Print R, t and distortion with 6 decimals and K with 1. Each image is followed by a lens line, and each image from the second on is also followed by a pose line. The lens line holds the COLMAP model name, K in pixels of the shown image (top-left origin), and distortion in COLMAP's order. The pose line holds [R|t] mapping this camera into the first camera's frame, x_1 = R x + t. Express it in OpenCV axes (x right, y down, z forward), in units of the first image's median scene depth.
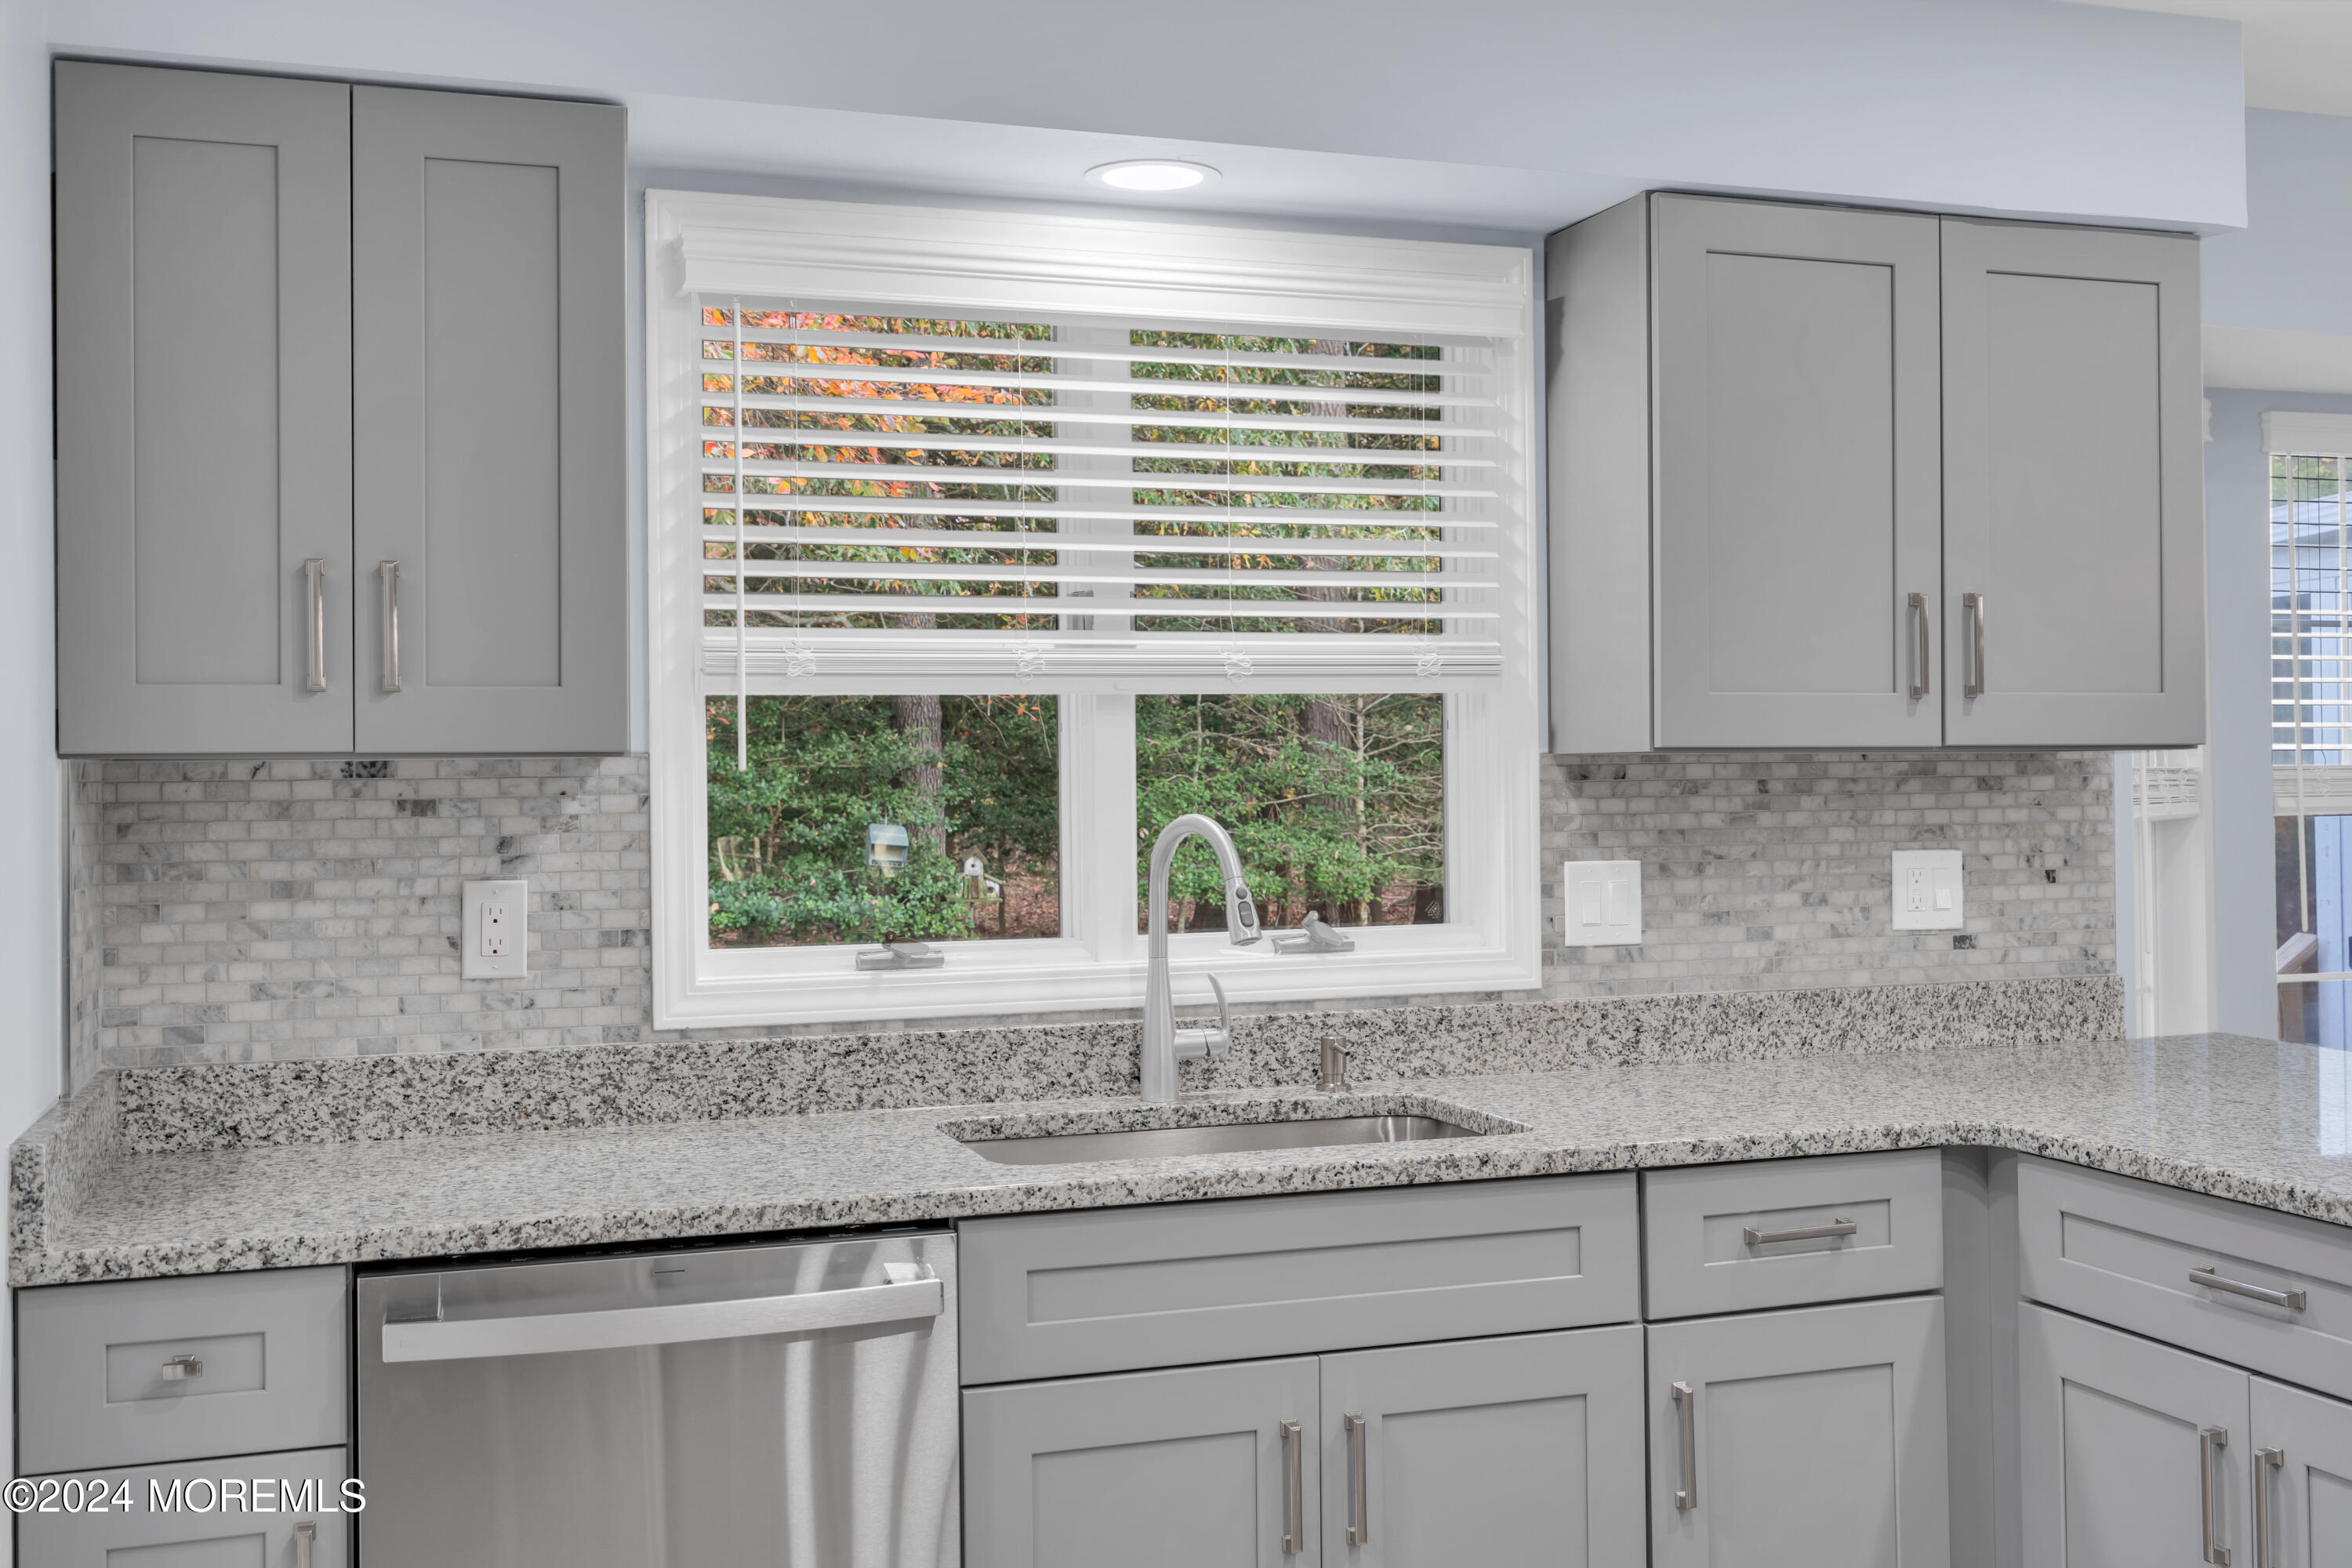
lens RADIAL K [[2322.0, 0, 1173.9], [0, 2322.0, 757.1], [0, 0, 1]] dist [0.004199, 0.001076]
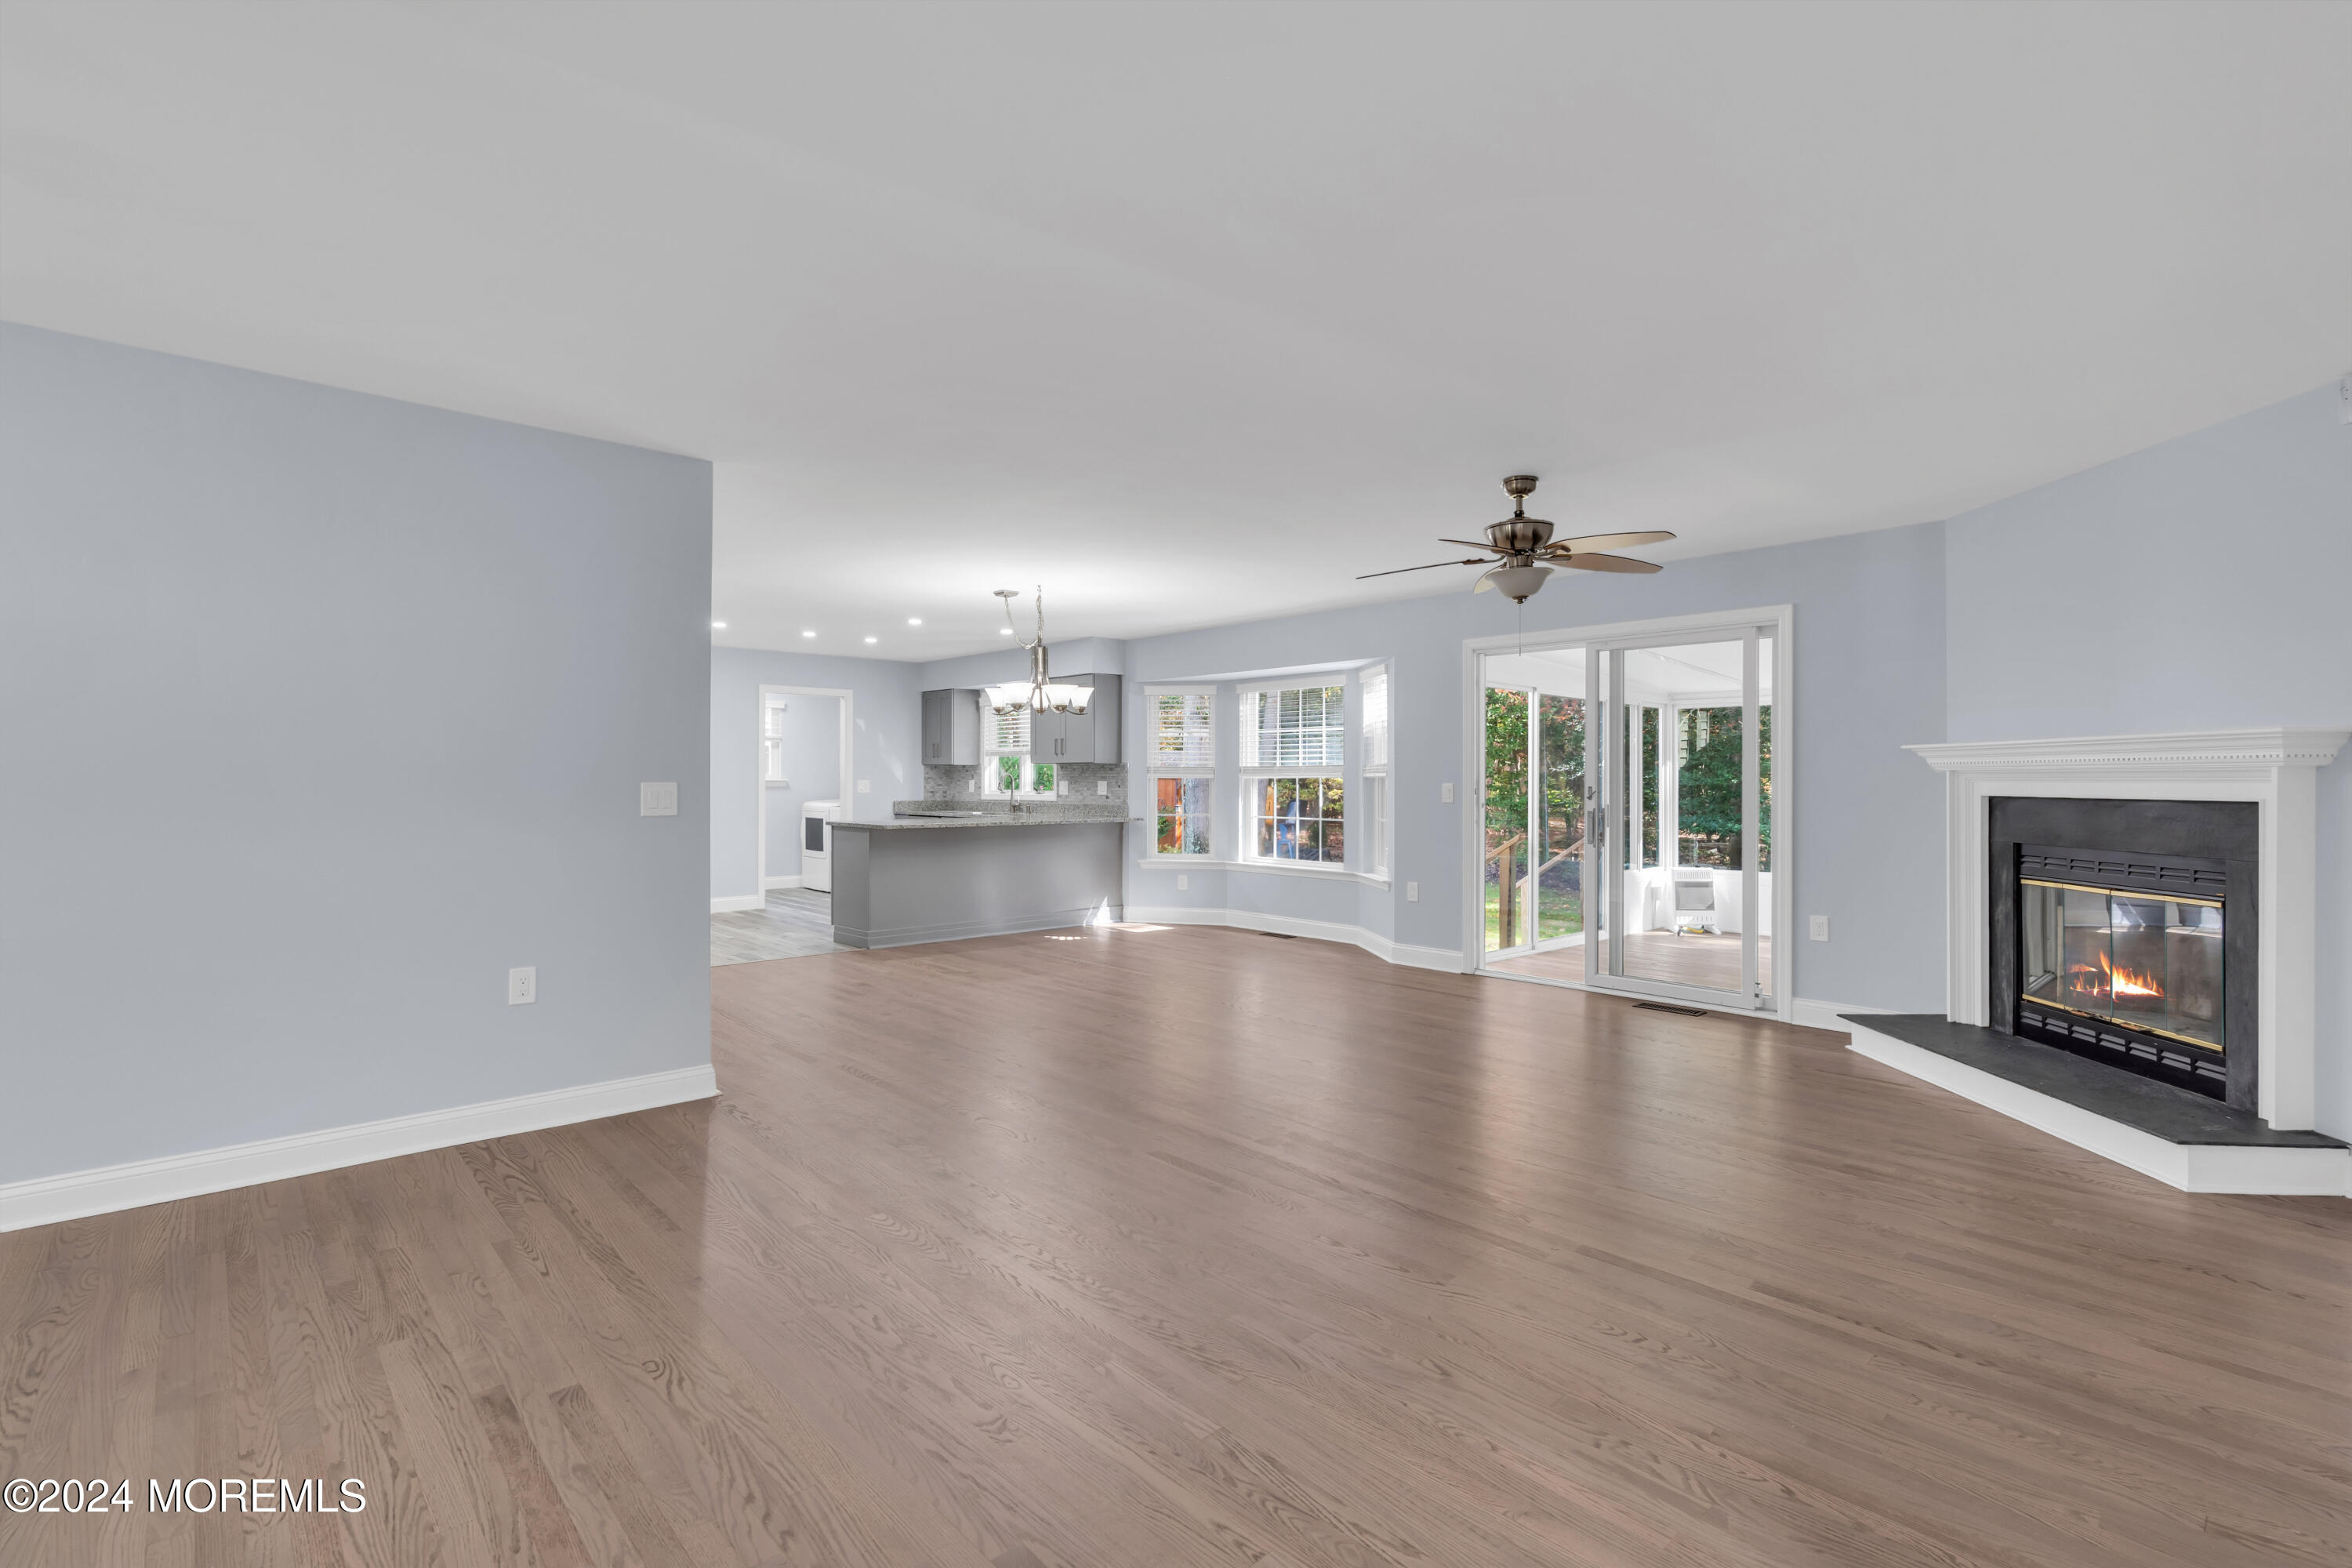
lens RADIAL K [[1066.3, 0, 1170.3], [0, 1066.3, 777.1], [0, 0, 1]] dist [-0.000149, 0.000083]
pose [[0.406909, 0.009086, -0.913423, 2.952816], [0.002317, 0.999937, 0.010979, 0.002749], [0.913466, -0.006584, 0.406862, 0.098250]]
